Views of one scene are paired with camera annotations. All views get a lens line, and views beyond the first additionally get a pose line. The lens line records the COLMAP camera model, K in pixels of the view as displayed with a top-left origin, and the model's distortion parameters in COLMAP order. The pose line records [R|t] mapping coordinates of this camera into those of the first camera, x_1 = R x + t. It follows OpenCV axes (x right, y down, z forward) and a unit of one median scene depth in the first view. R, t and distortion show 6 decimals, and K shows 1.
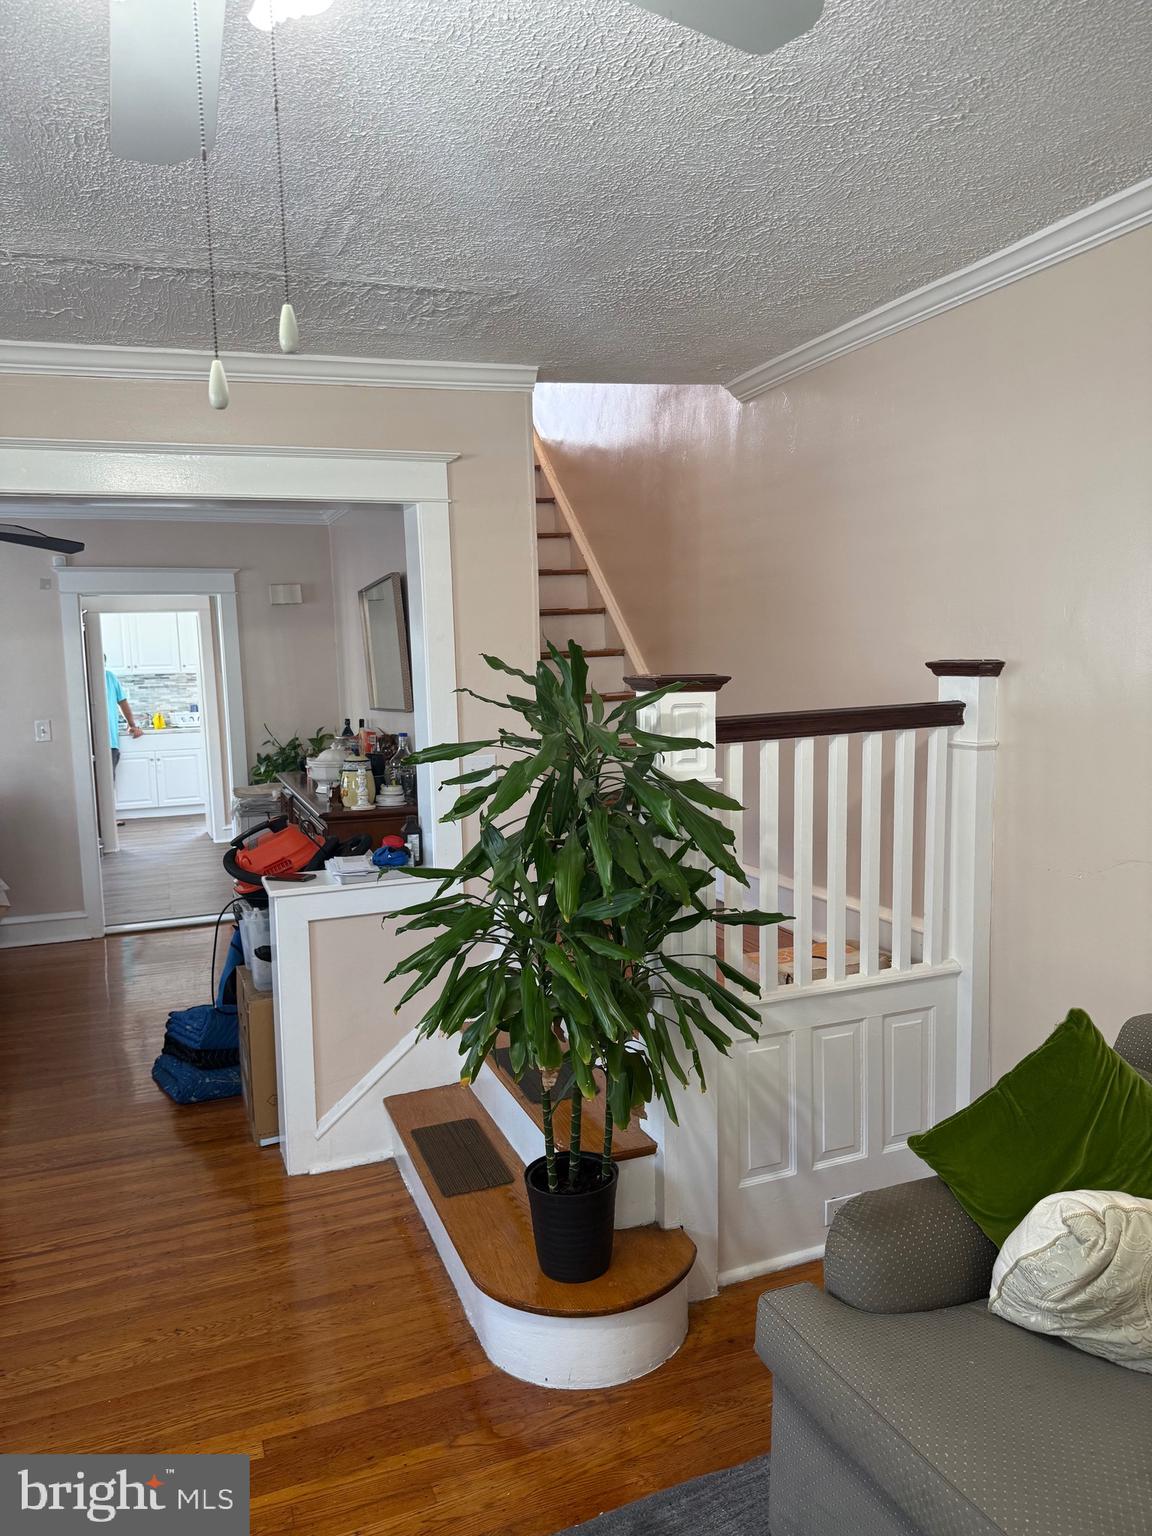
lens RADIAL K [[1073.1, 0, 576.6], [0, 1073.1, 775.0], [0, 0, 1]] dist [0.149281, -0.325479]
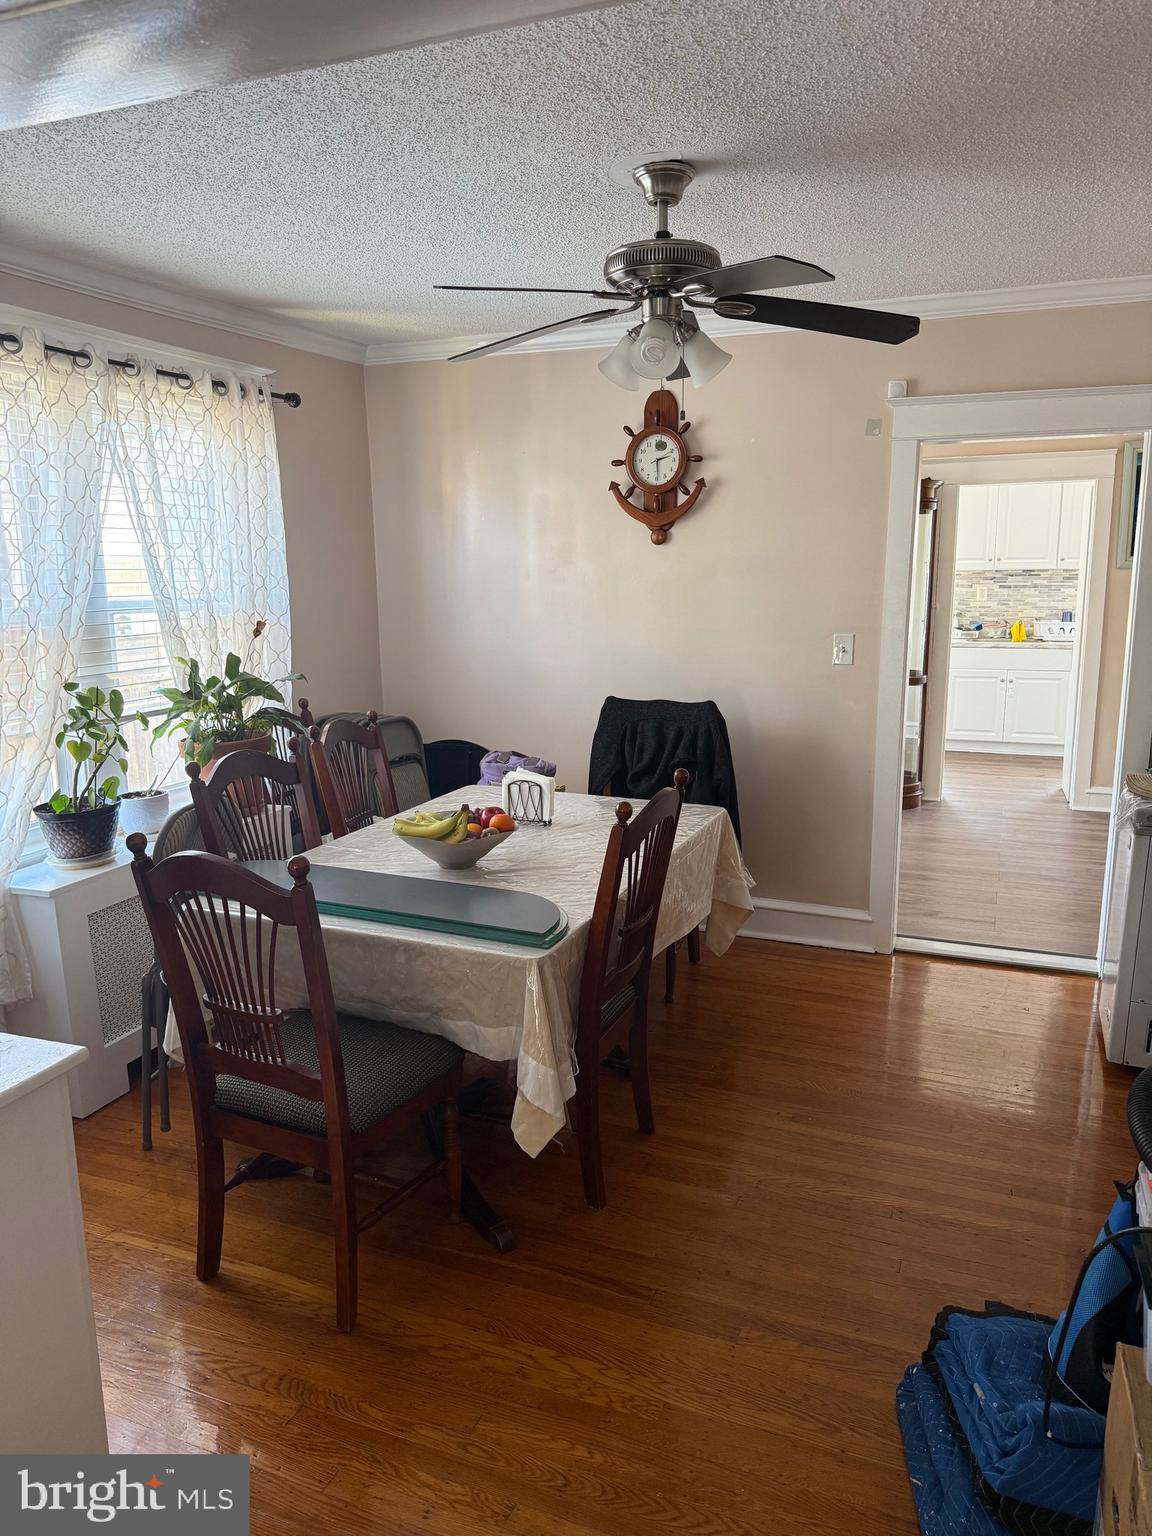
lens RADIAL K [[1073.1, 0, 576.6], [0, 1073.1, 775.0], [0, 0, 1]] dist [0.149281, -0.325479]
pose [[0.730442, 0.149792, -0.666346, -0.091478], [-0.087327, 0.988128, 0.126401, -0.021500], [0.677369, -0.034139, 0.734851, 0.241580]]
